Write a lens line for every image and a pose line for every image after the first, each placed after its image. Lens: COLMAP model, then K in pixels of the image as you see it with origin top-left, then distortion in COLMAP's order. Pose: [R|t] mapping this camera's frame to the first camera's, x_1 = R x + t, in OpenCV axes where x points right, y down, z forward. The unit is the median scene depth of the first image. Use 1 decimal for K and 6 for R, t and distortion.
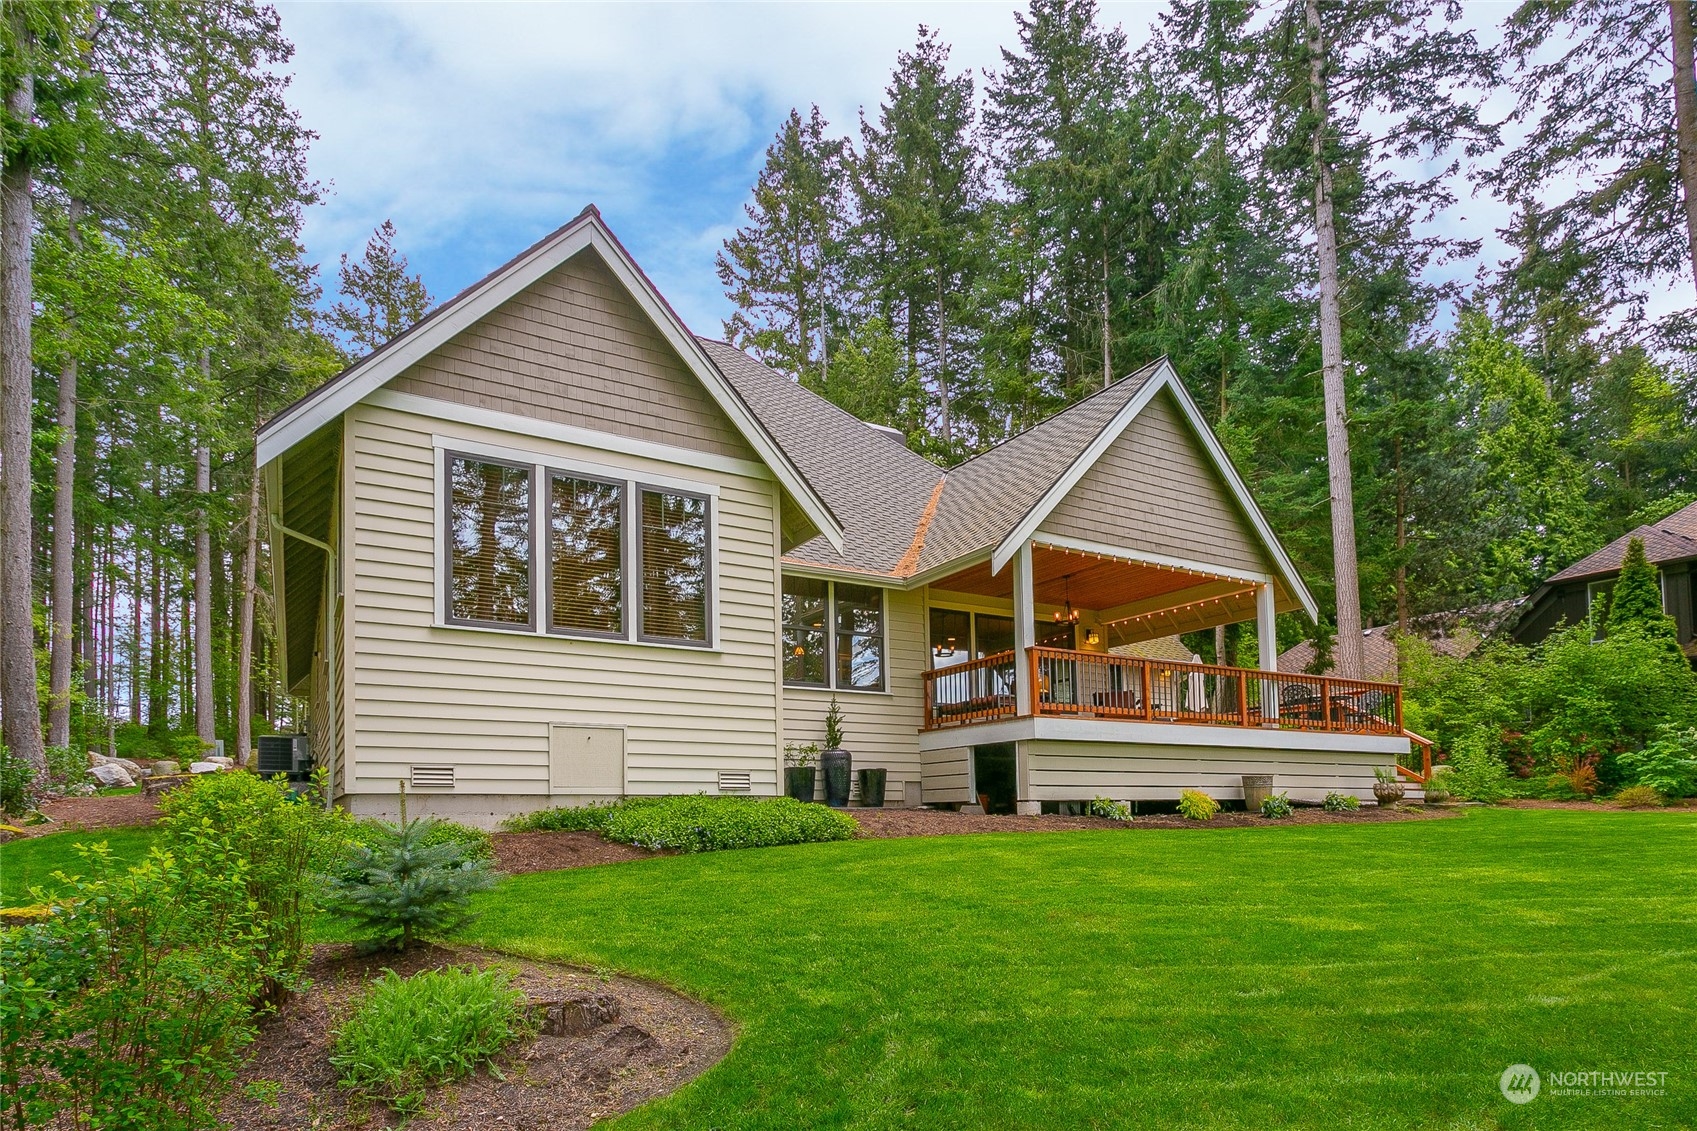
lens RADIAL K [[820.1, 0, 840.8], [0, 820.1, 546.4], [0, 0, 1]] dist [0.001067, 0.000608]
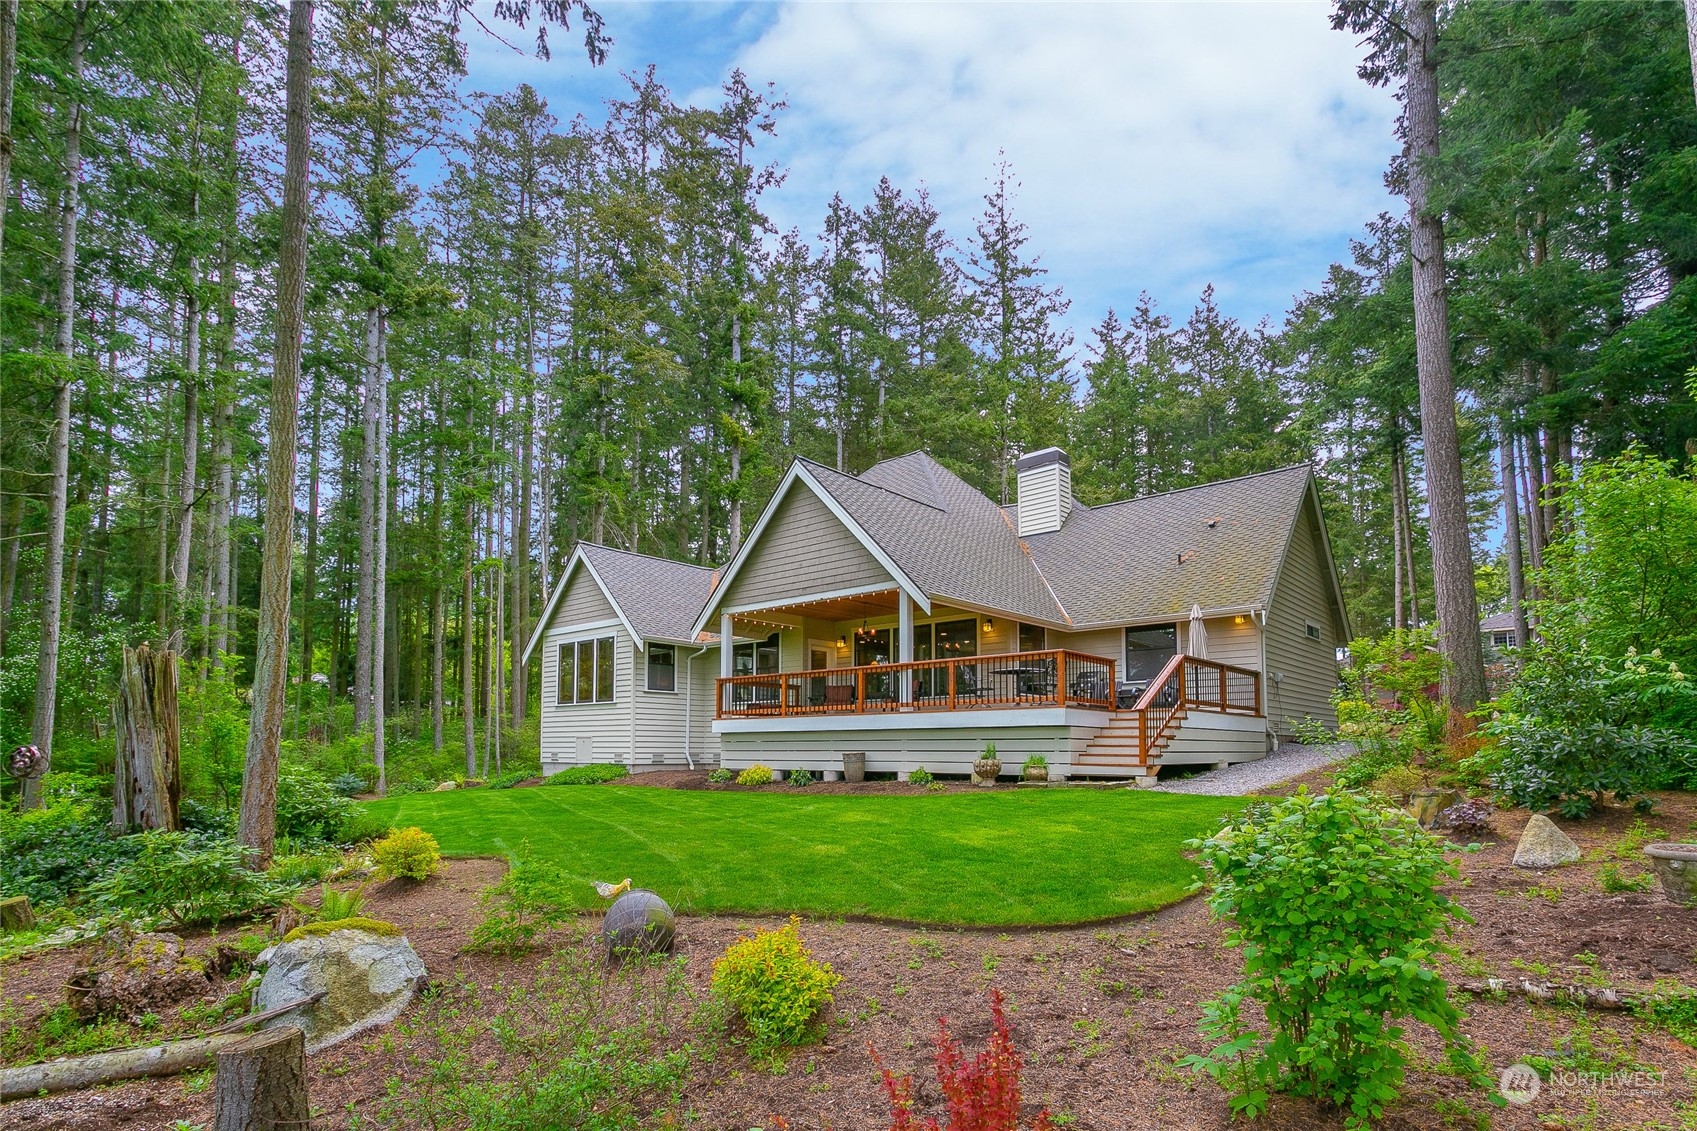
lens RADIAL K [[820.1, 0, 840.8], [0, 820.1, 546.4], [0, 0, 1]] dist [0.001067, 0.000608]
pose [[0.383531, -0.237282, -0.892525, 1.646811], [0.254089, 0.956244, -0.145036, 0.142550], [0.887887, -0.171155, 0.427040, 0.449494]]
